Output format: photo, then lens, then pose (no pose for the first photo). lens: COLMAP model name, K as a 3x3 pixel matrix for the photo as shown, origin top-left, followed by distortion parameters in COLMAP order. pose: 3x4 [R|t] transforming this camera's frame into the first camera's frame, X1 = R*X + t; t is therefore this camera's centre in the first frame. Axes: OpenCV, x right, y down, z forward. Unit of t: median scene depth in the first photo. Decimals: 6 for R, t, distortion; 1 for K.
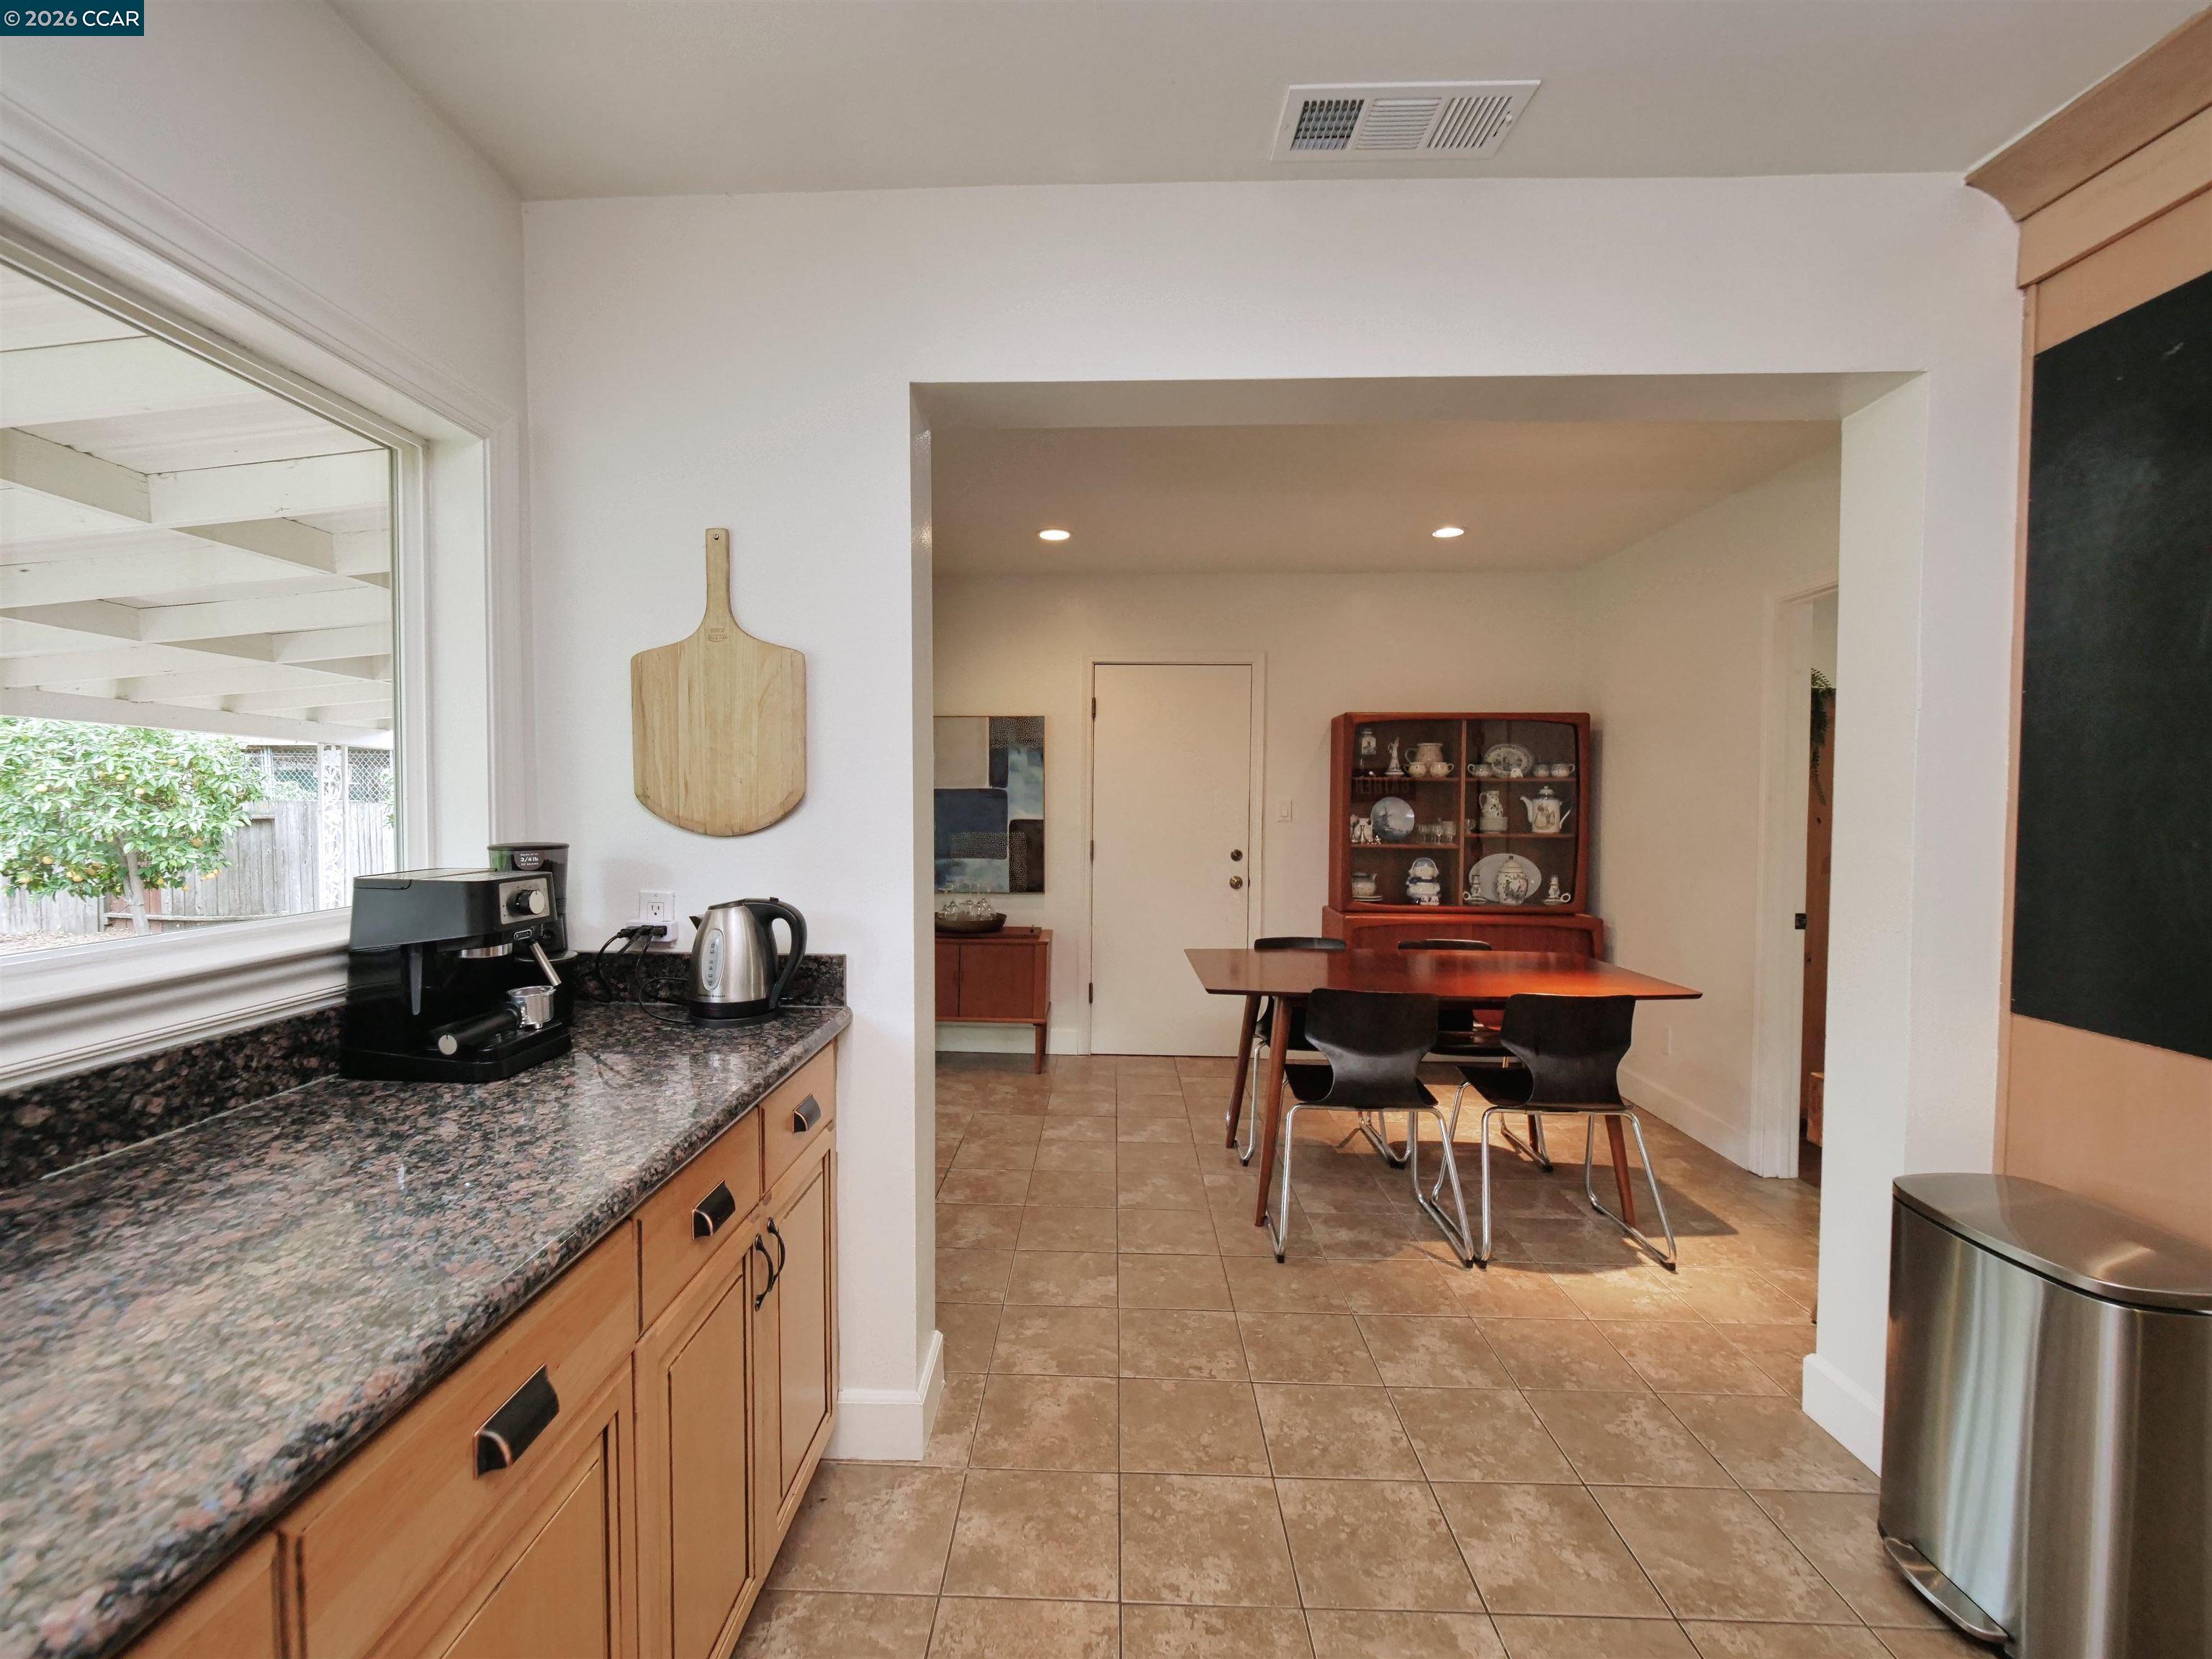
lens RADIAL K [[943.6, 0, 1075.6], [0, 943.6, 829.9], [0, 0, 1]] dist [-0.001760, -0.000647]
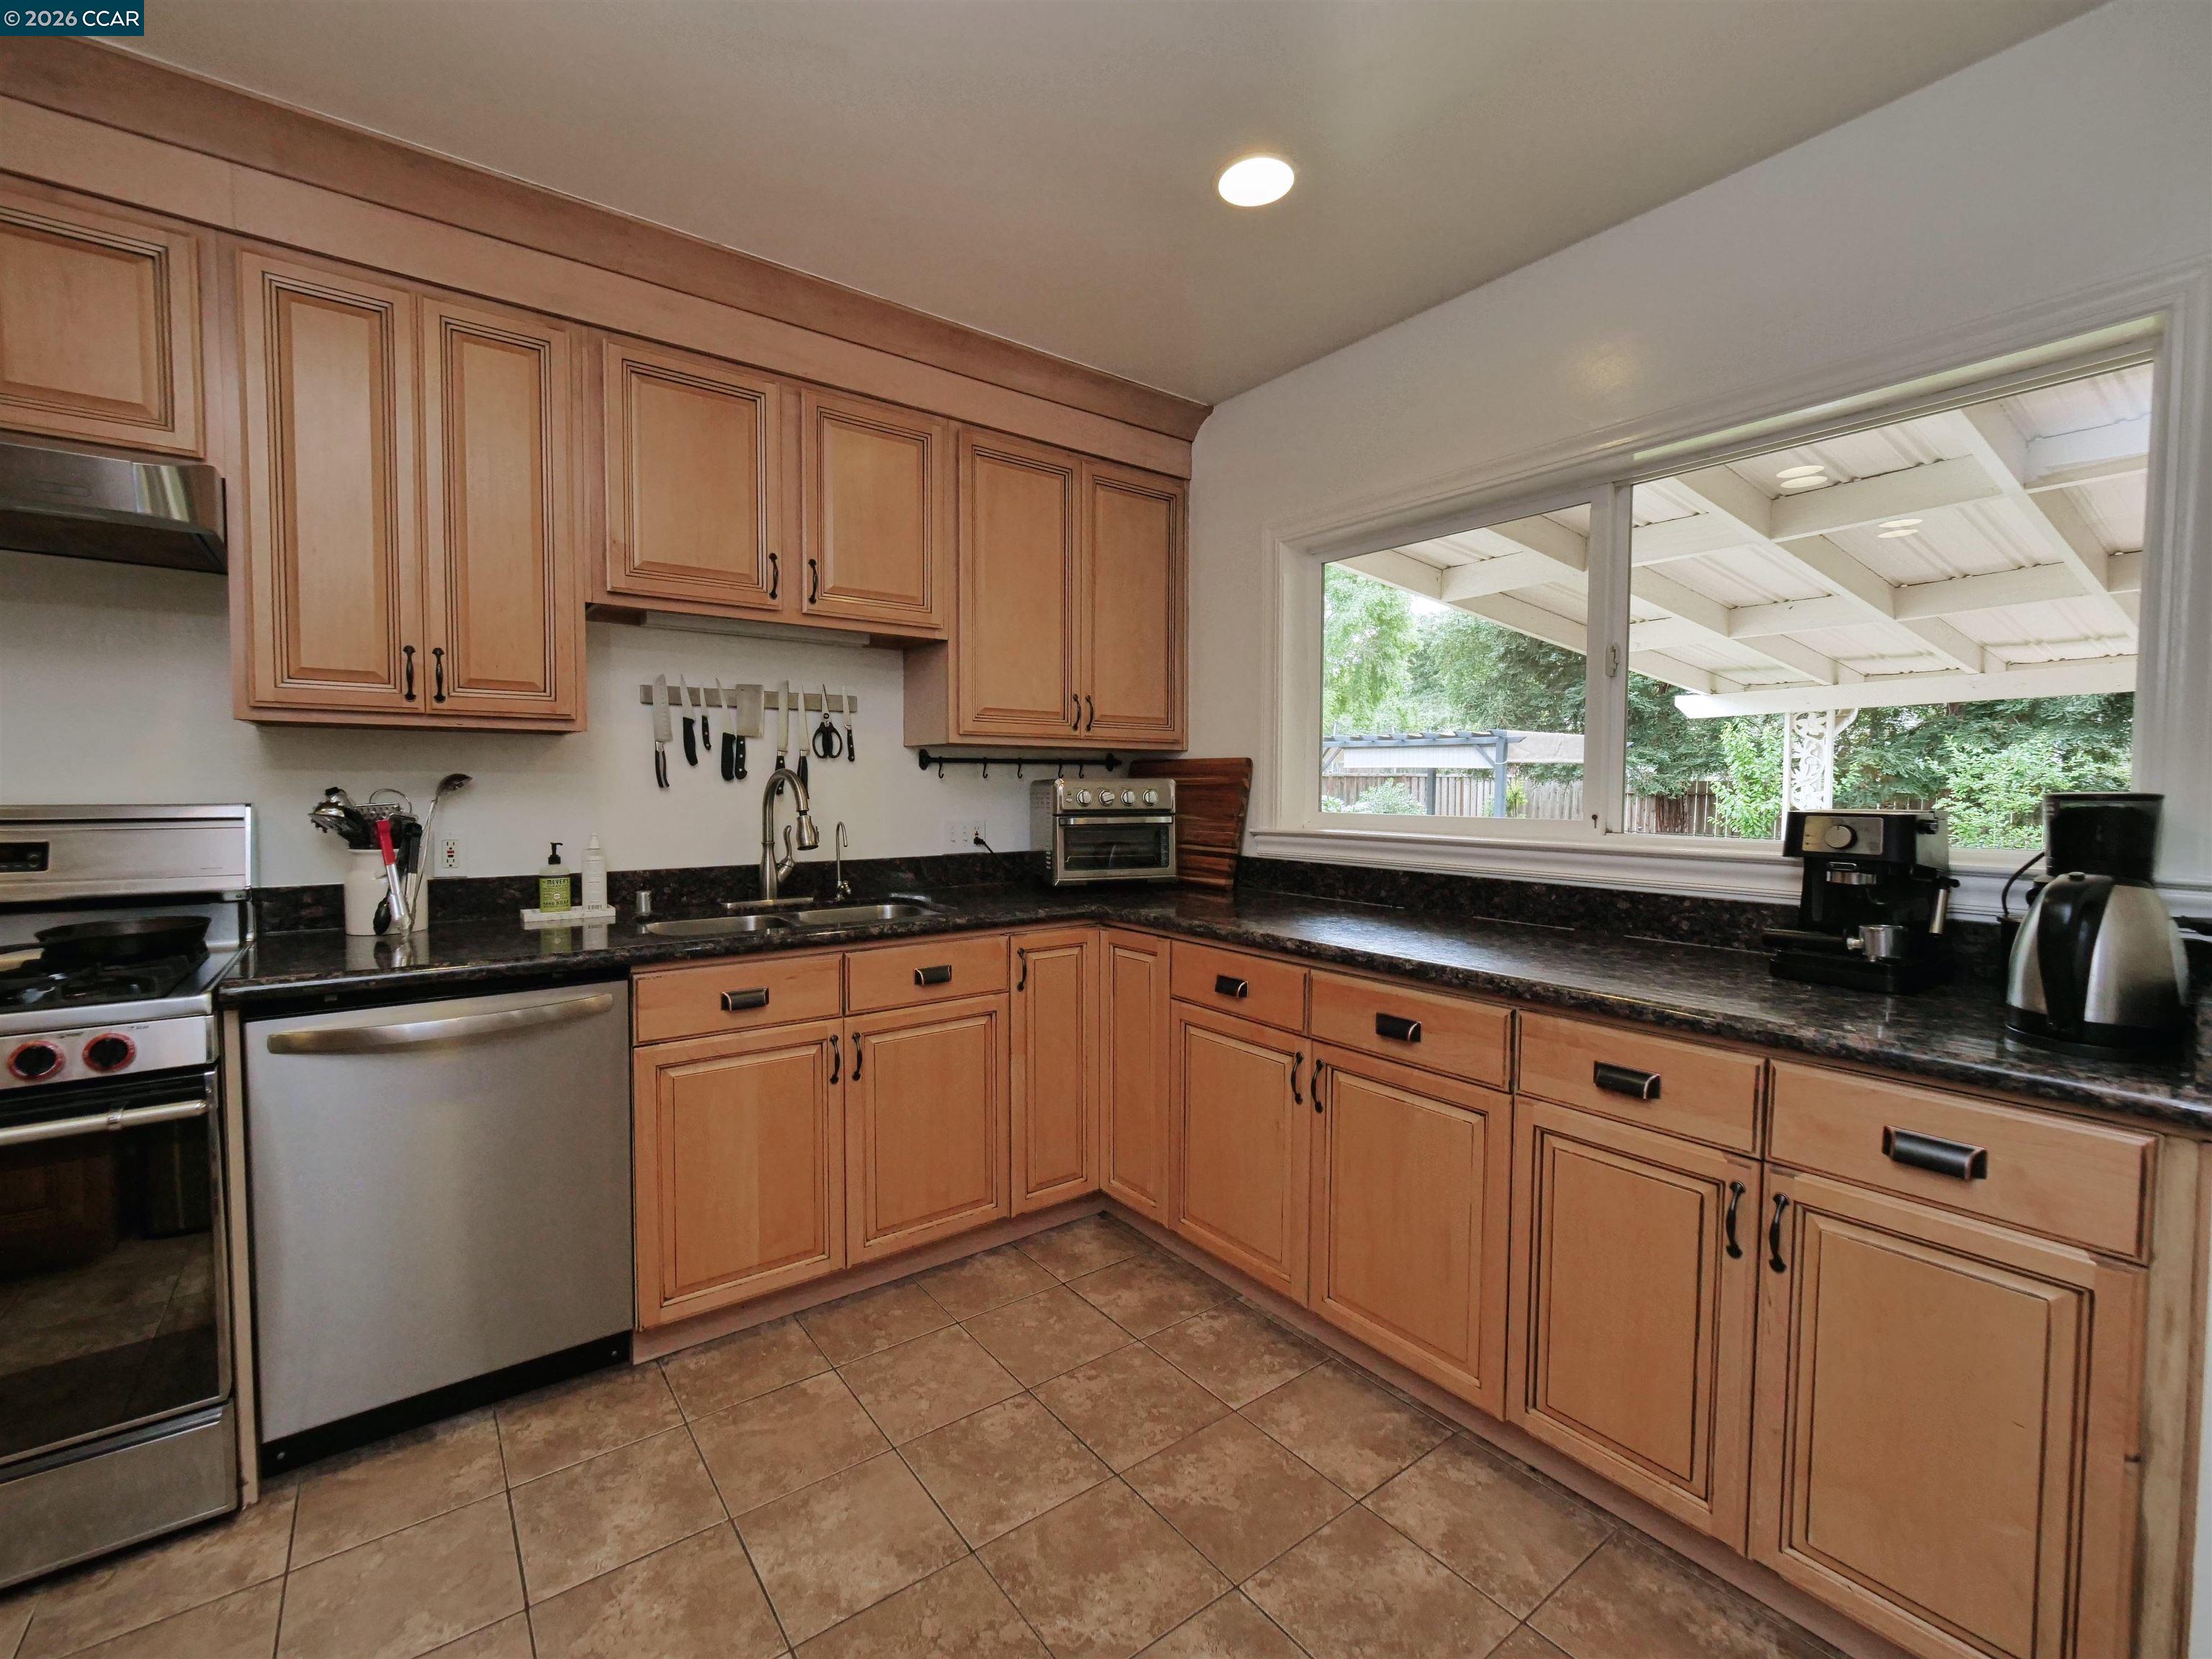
lens RADIAL K [[951.6, 0, 1077.7], [0, 951.6, 820.2], [0, 0, 1]] dist [-0.001187, -0.000358]
pose [[-0.781485, 0.016396, -0.623709, 0.250658], [-0.029282, 0.997589, 0.062914, 0.005312], [0.623237, 0.067430, -0.779120, 0.417934]]
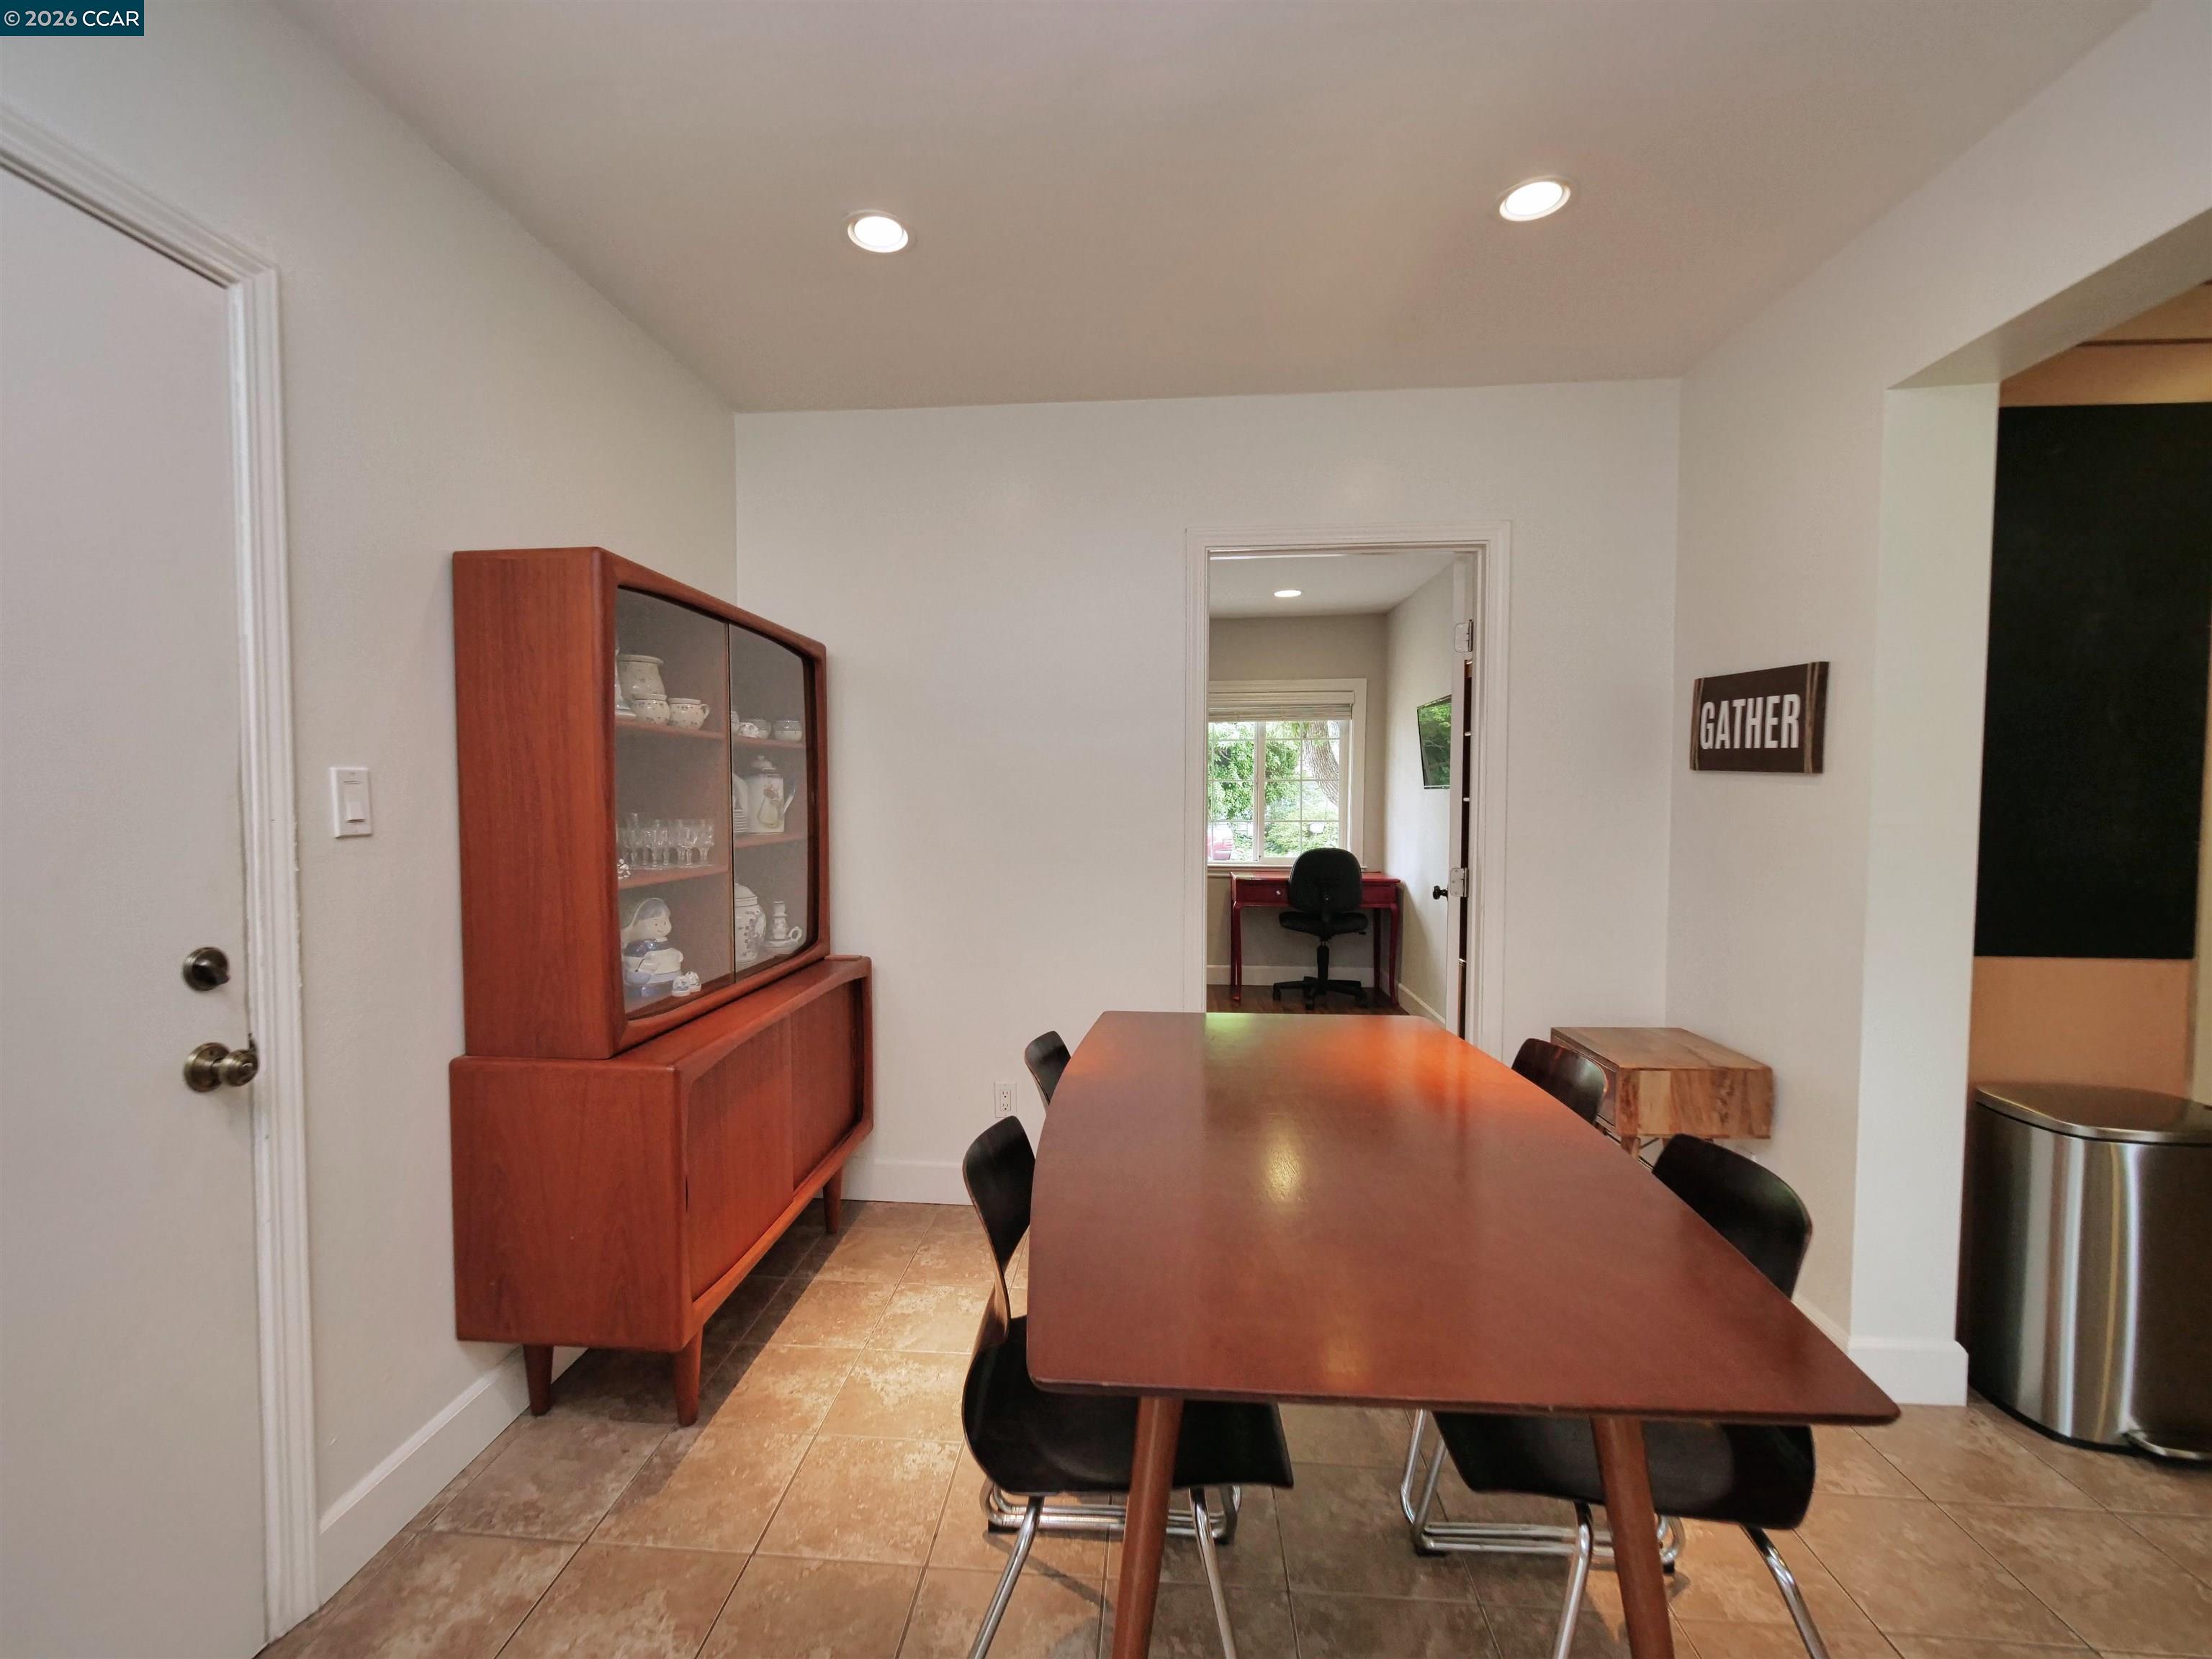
lens RADIAL K [[975.2, 0, 1095.1], [0, 975.2, 833.7], [0, 0, 1]] dist [0.029597, 0.000031]
pose [[0.025663, -0.046644, 0.998582, -0.119074], [0.029480, 0.998512, 0.045883, -0.019641], [-0.999236, 0.028261, 0.027000, 0.785173]]
